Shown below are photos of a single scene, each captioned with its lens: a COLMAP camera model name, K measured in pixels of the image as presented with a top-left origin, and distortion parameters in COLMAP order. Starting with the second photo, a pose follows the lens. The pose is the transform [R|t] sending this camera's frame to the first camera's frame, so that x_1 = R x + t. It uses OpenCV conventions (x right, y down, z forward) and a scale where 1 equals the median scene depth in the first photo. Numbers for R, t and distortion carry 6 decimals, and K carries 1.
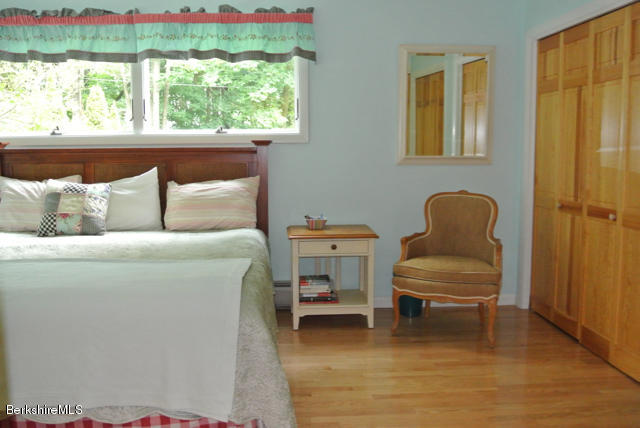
lens RADIAL K [[590.1, 0, 319.4], [0, 590.1, 216.0], [0, 0, 1]] dist [-0.046050, 0.000000]
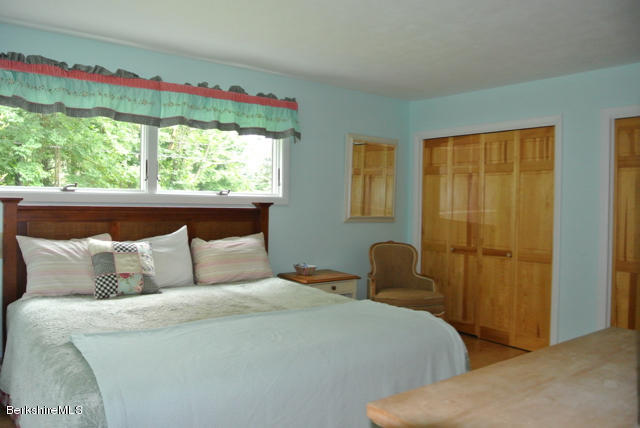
lens RADIAL K [[500.5, 0, 319.0], [0, 500.5, 213.0], [0, 0, 1]] dist [-0.070904, 0.015628]
pose [[0.825413, 0.008854, 0.564460, -0.588608], [0.044399, 0.995762, -0.080545, -0.022242], [-0.562781, 0.091545, 0.821521, 0.120206]]
